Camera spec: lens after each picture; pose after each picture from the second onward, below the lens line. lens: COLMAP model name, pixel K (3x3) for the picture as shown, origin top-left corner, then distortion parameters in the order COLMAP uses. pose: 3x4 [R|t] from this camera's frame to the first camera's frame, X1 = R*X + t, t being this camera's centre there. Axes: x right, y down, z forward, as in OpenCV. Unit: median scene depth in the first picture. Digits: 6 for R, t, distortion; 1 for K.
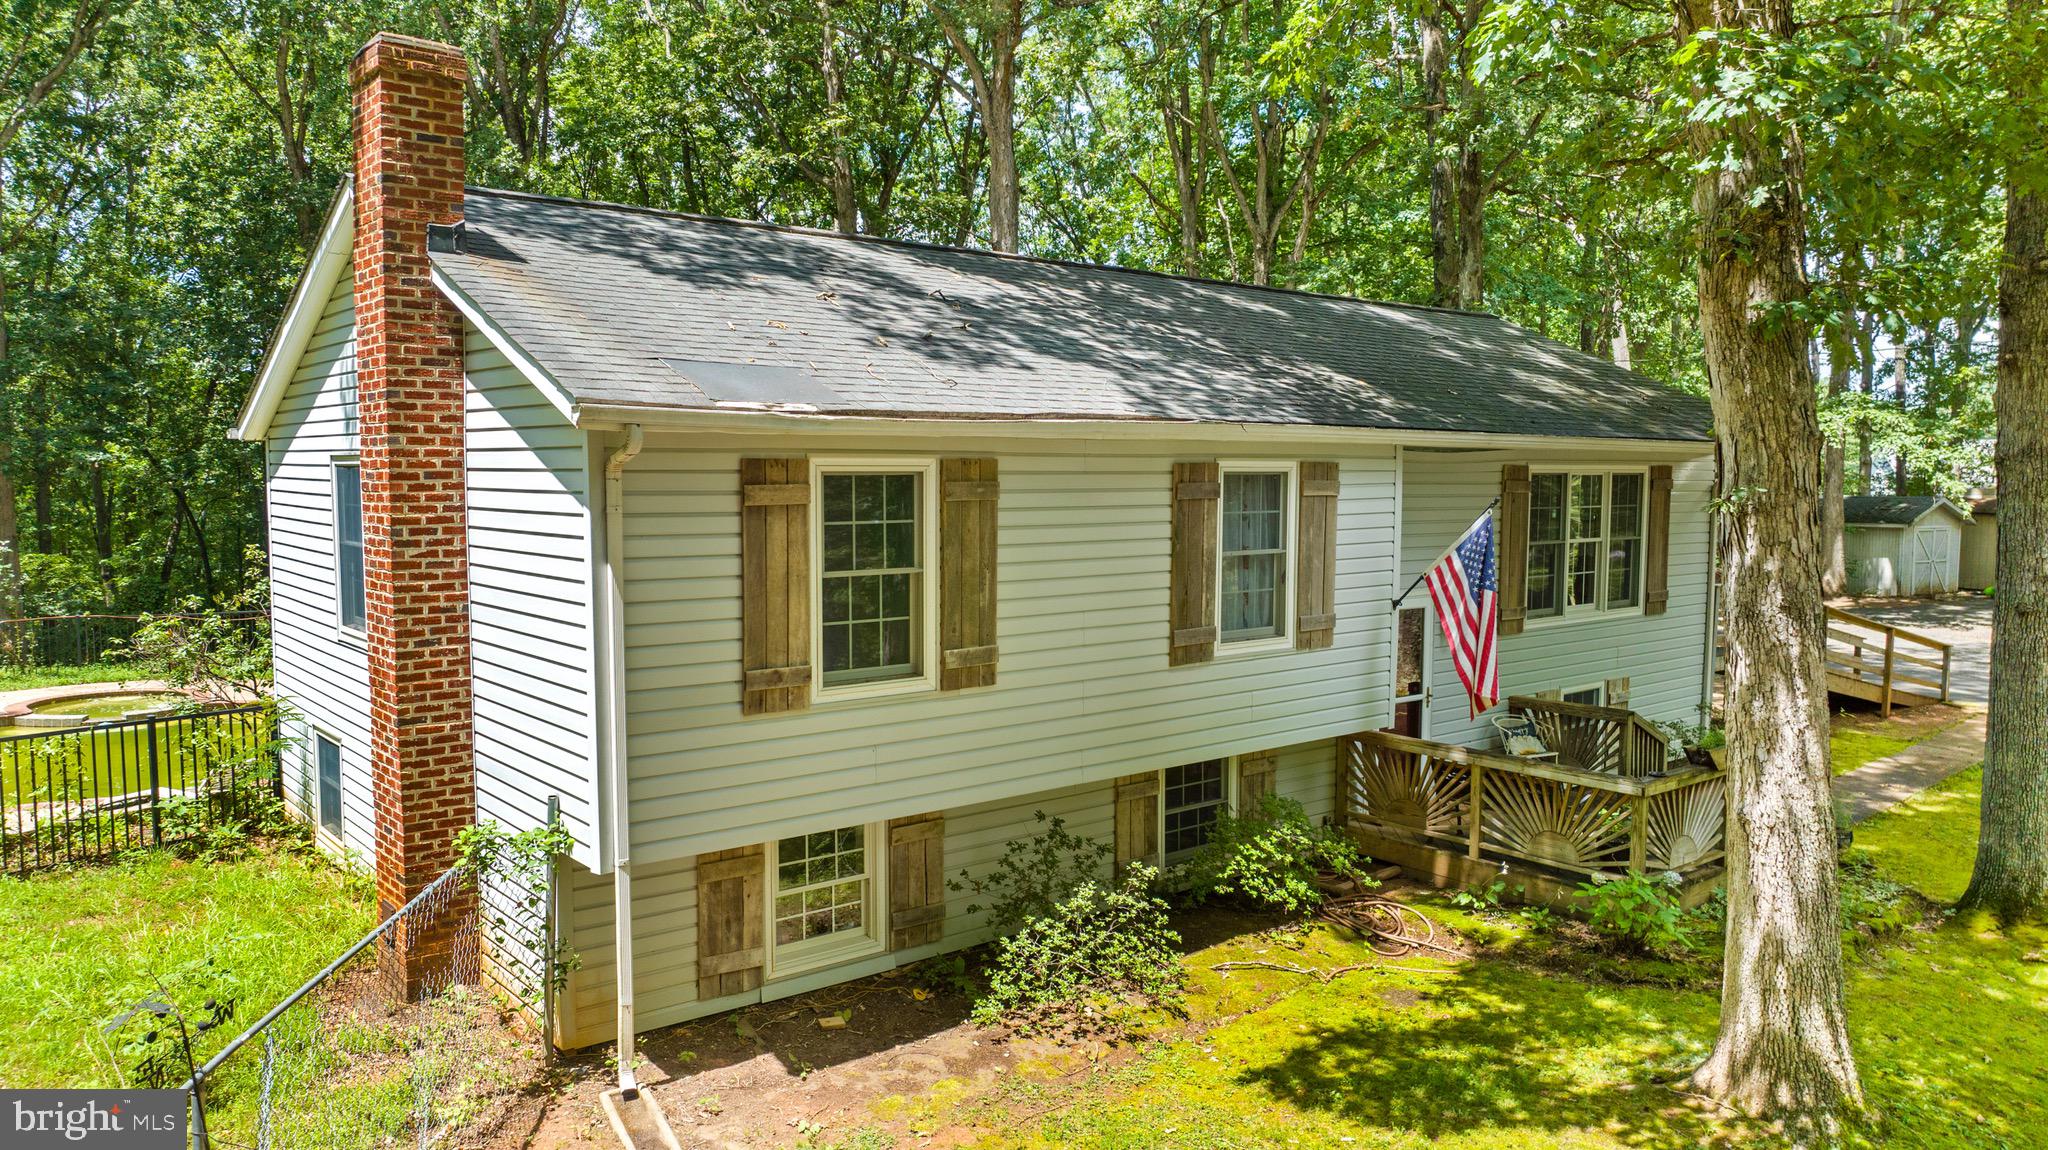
lens RADIAL K [[1426.7, 0, 1024.0], [0, 1426.7, 575.0], [0, 0, 1]] dist [-0.043887, 0.056086]
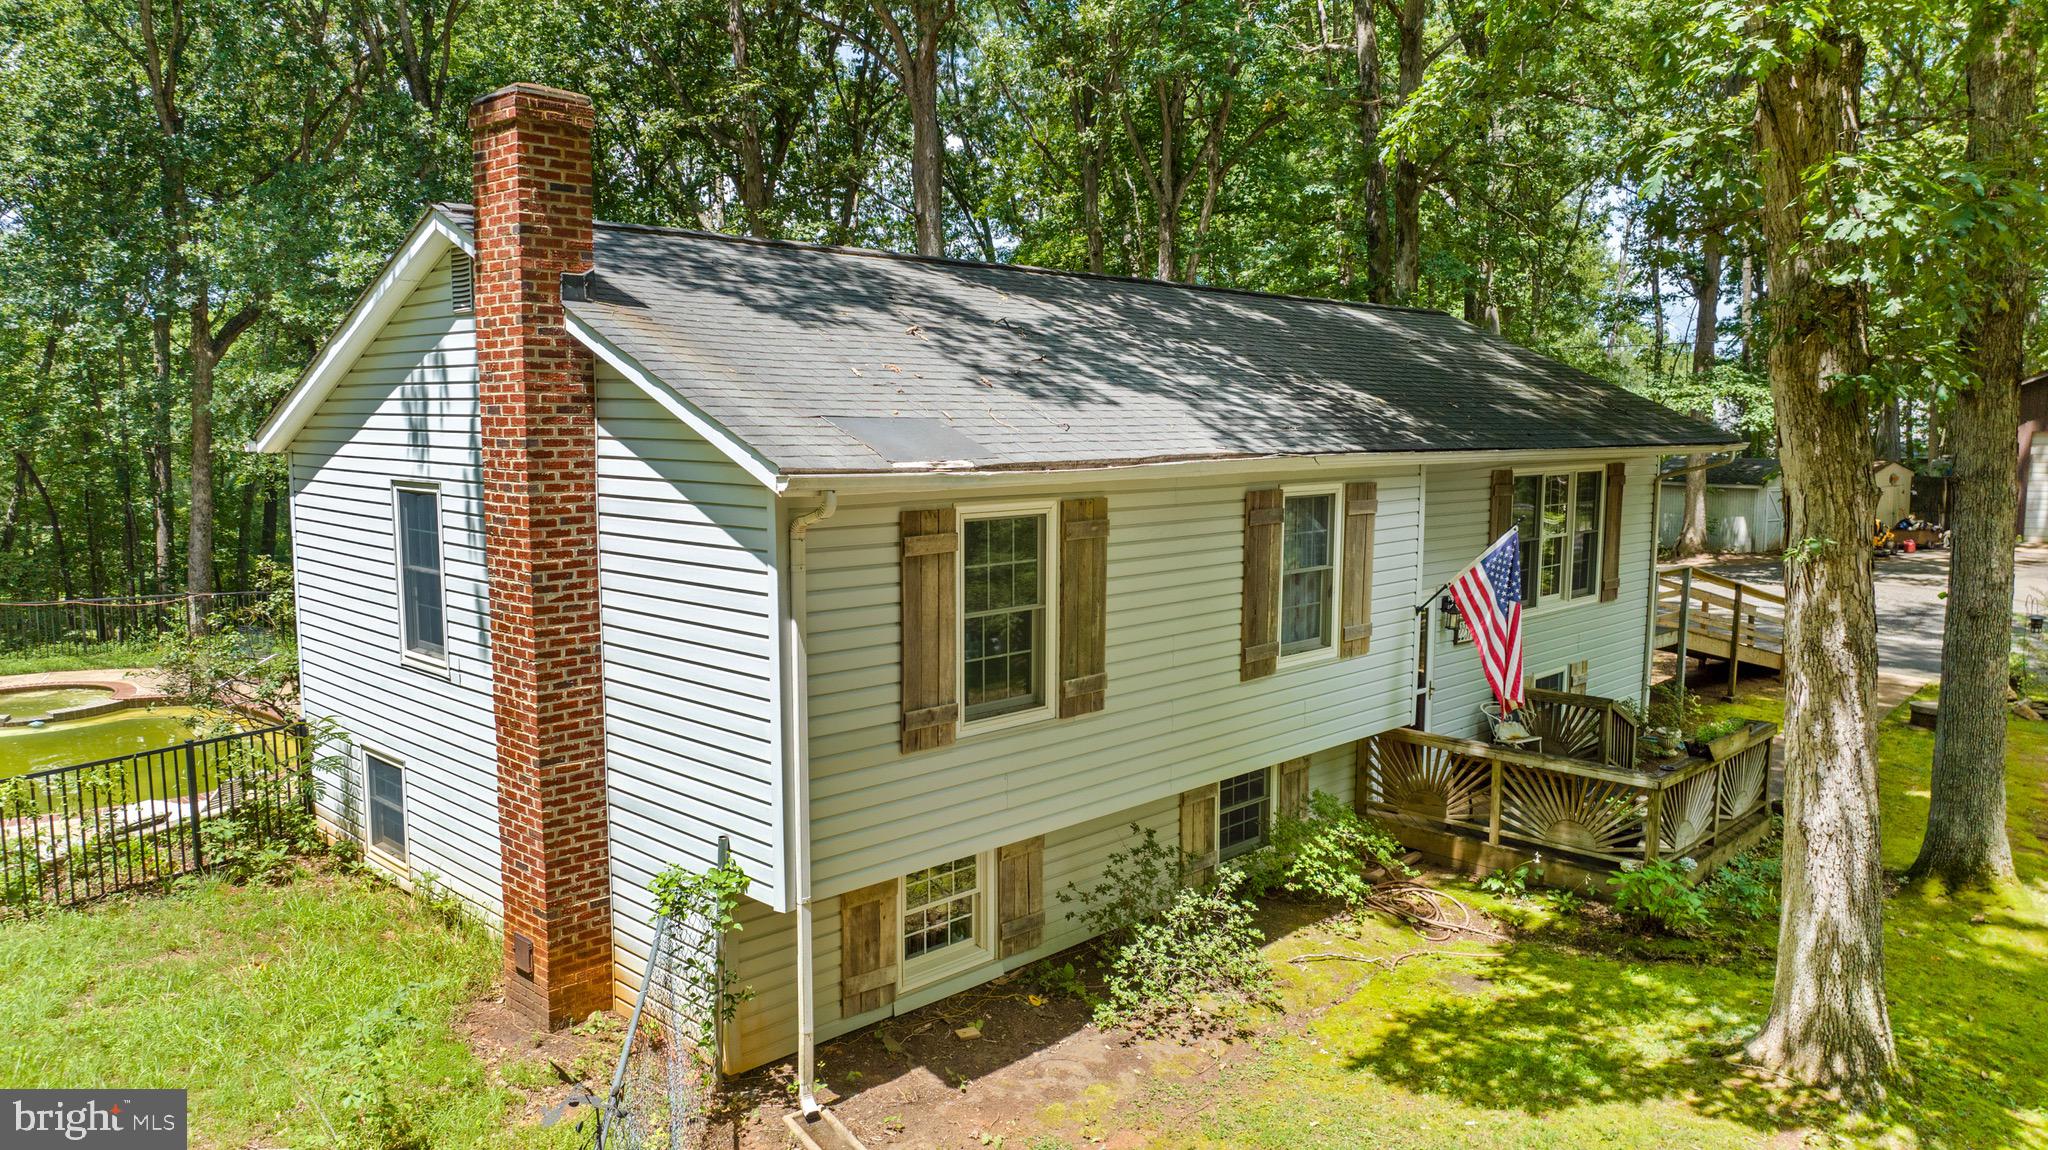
lens RADIAL K [[1426.7, 0, 1024.0], [0, 1426.7, 575.0], [0, 0, 1]] dist [-0.043887, 0.056086]
pose [[0.994568, -0.012396, 0.103347, -0.192654], [0.008390, 0.999200, 0.039104, -0.066875], [-0.103749, -0.038025, 0.993876, -0.047372]]
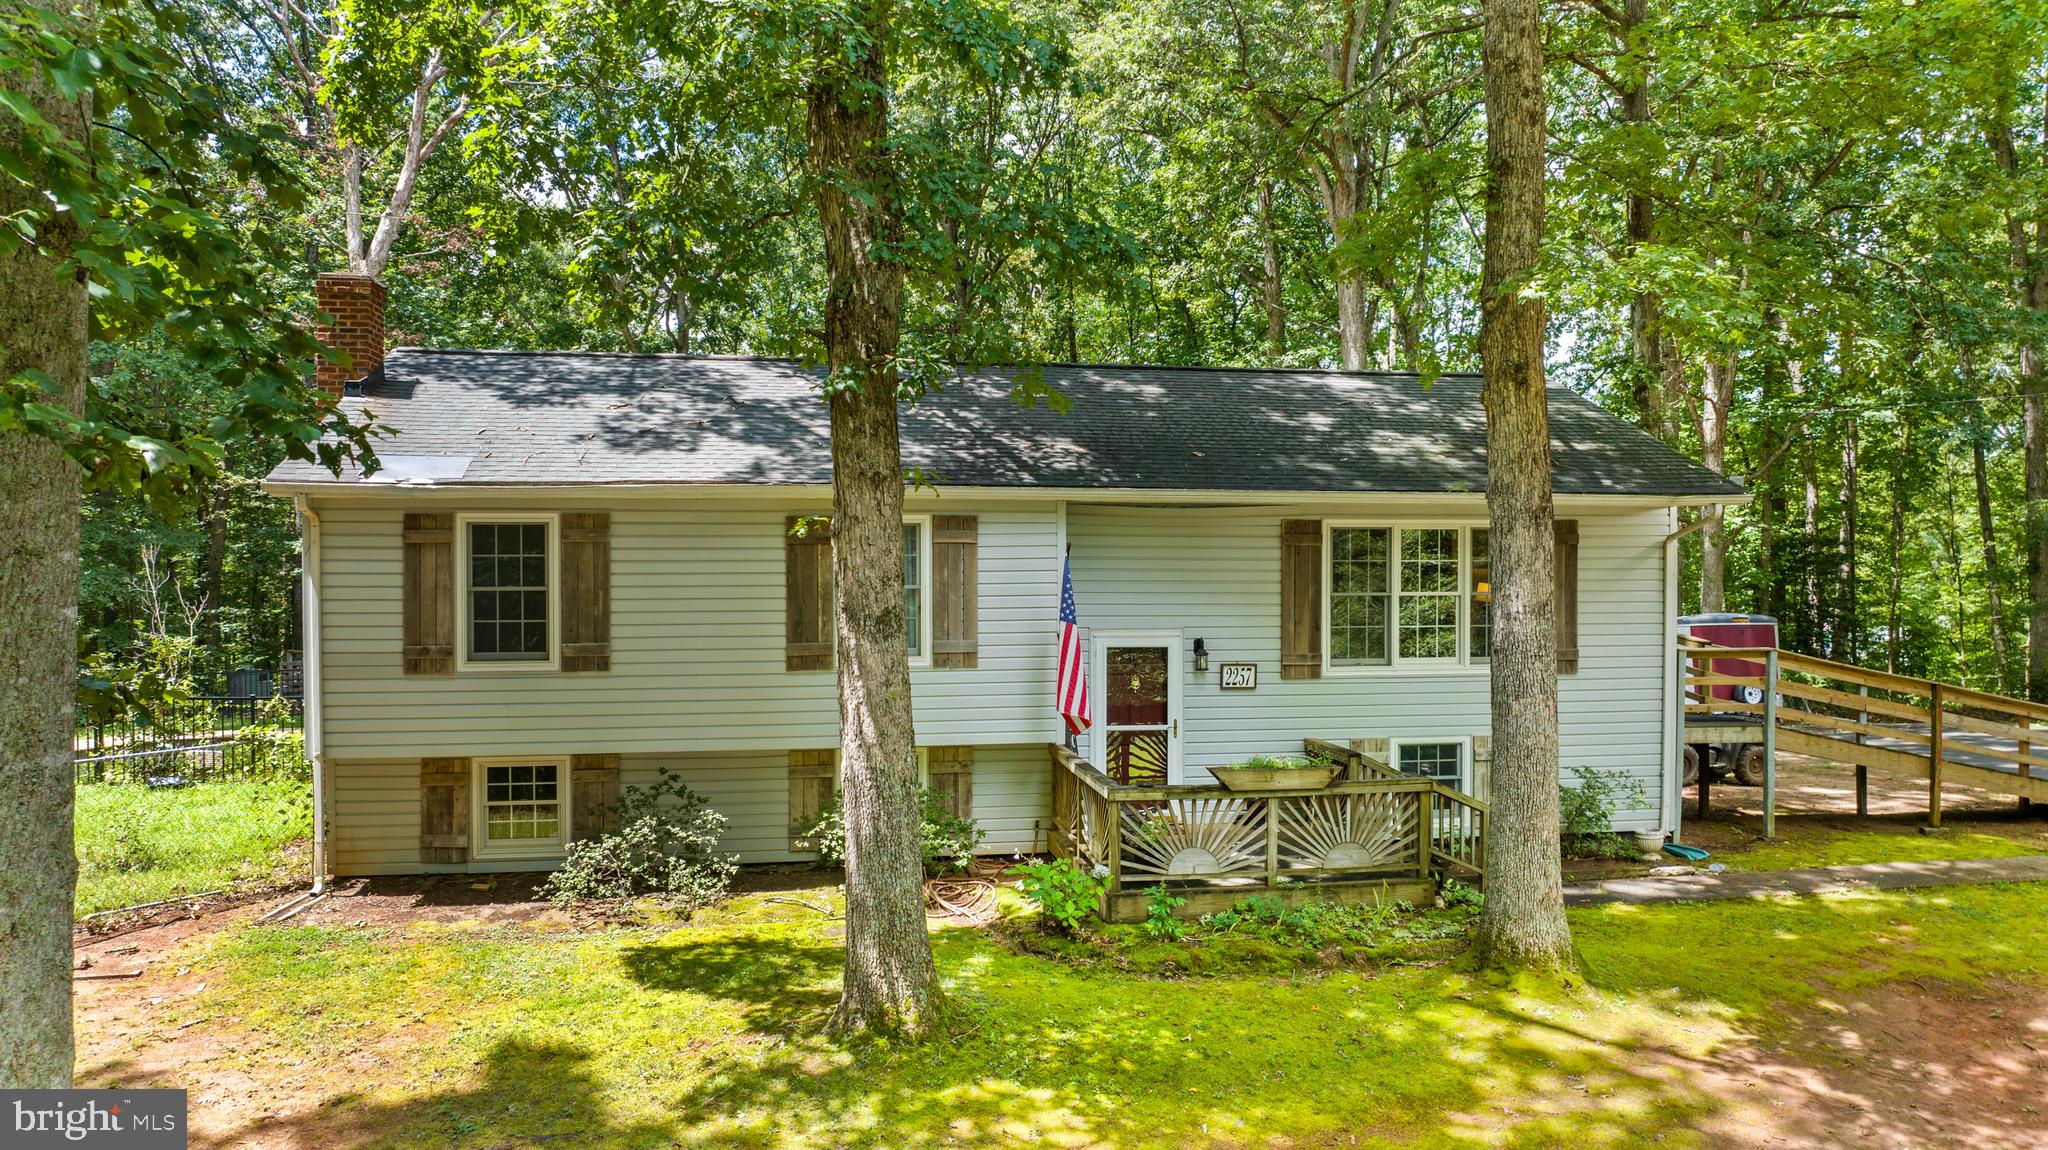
lens RADIAL K [[1415.0, 0, 1024.0], [0, 1415.0, 575.0], [0, 0, 1]] dist [-0.019225, 0.006331]
pose [[0.865204, 0.000420, -0.501419, 1.079432], [-0.033995, 0.997748, -0.057823, 0.050194], [0.500266, 0.067075, 0.863270, -0.024131]]
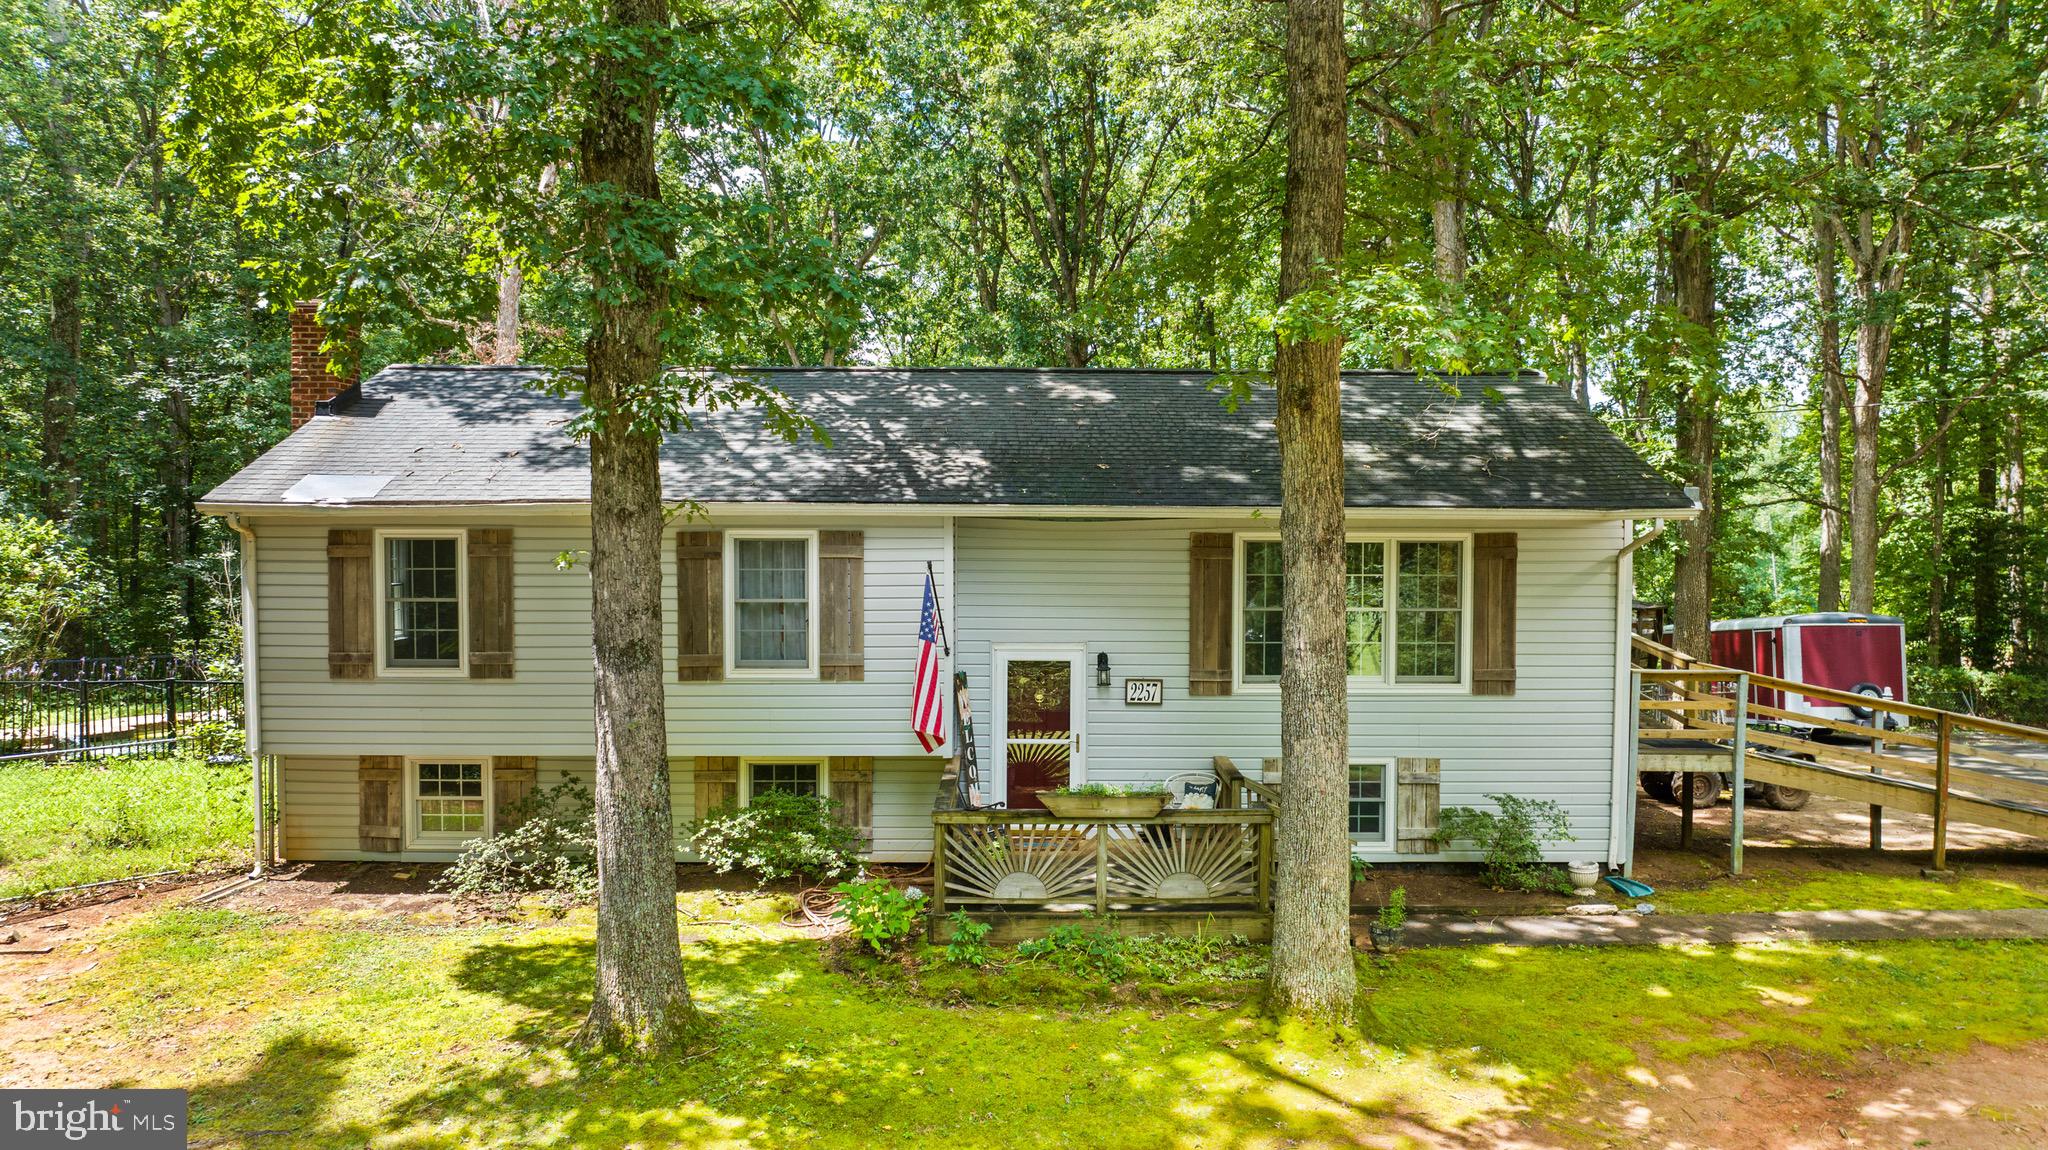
lens RADIAL K [[1400.5, 0, 1031.9], [0, 1400.5, 578.4], [0, 0, 1]] dist [-0.012595, -0.007791]
pose [[0.776812, 0.020433, -0.629401, 1.376002], [-0.047655, 0.998515, -0.026400, -0.016448], [0.627927, 0.050502, 0.776632, 0.191481]]
